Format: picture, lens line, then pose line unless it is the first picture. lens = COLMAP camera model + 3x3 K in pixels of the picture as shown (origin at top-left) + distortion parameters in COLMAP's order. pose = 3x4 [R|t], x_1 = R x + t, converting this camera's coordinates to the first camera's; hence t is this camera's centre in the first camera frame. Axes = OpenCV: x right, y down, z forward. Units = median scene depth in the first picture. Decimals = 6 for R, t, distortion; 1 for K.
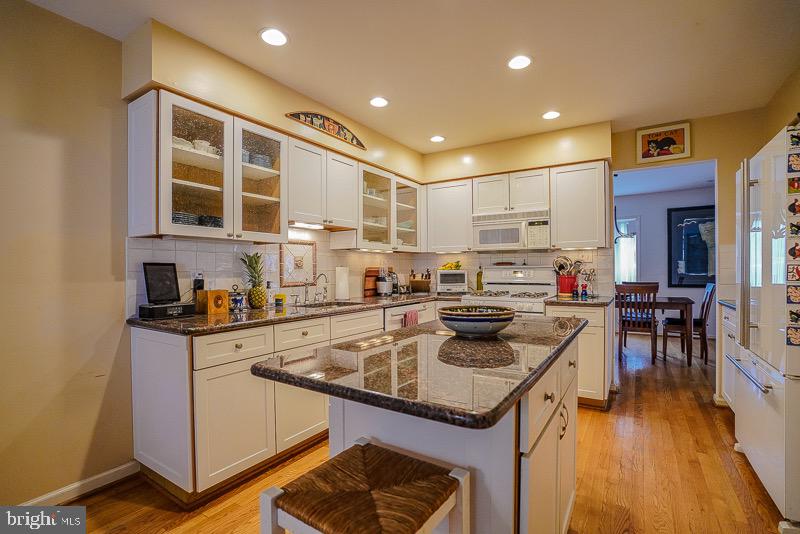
lens RADIAL K [[372.1, 0, 414.8], [0, 372.1, 269.7], [0, 0, 1]] dist [-0.047538, 0.000658]
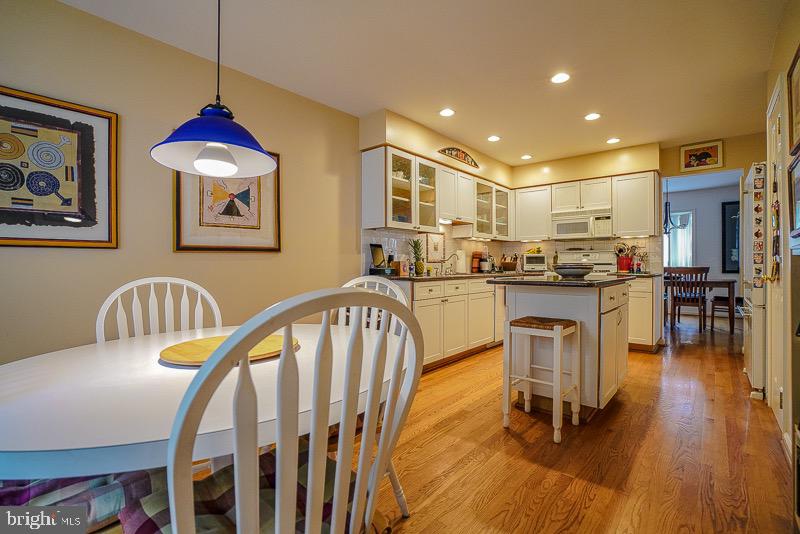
lens RADIAL K [[382.5, 0, 427.3], [0, 382.5, 266.8], [0, 0, 1]] dist [-0.032434, 0.000122]
pose [[0.994973, 0.001459, -0.100133, -0.178282], [-0.000909, 0.999984, 0.005544, 0.048782], [0.100139, -0.005425, 0.994959, -0.480553]]
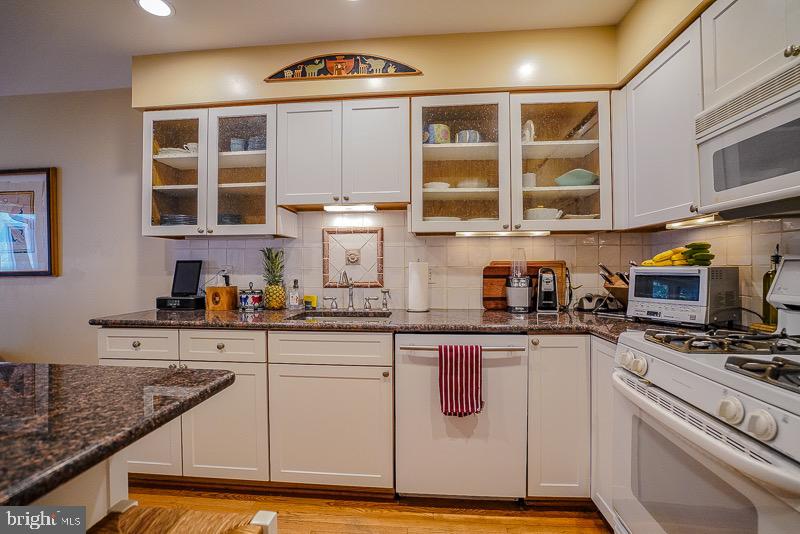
lens RADIAL K [[374.2, 0, 402.3], [0, 374.2, 265.9], [0, 0, 1]] dist [-0.056704, 0.019583]
pose [[0.445164, 0.000911, -0.895448, 0.401404], [0.001968, 0.999996, 0.001996, -0.001608], [0.895447, -0.002651, 0.445161, 0.681624]]
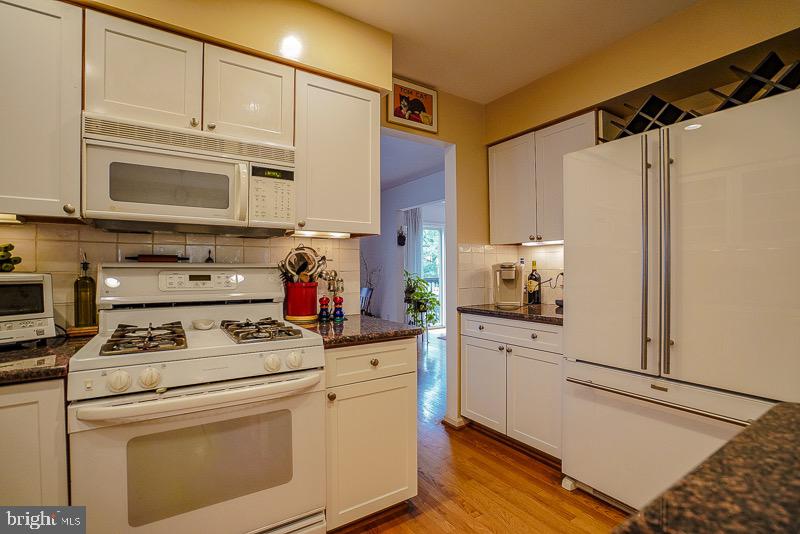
lens RADIAL K [[372.1, 0, 414.8], [0, 372.1, 269.7], [0, 0, 1]] dist [-0.047538, 0.000658]
pose [[0.424682, 0.002387, 0.905340, -0.013283], [-0.001870, 0.999997, -0.001760, -0.002852], [-0.905341, -0.000945, 0.424685, 0.683755]]
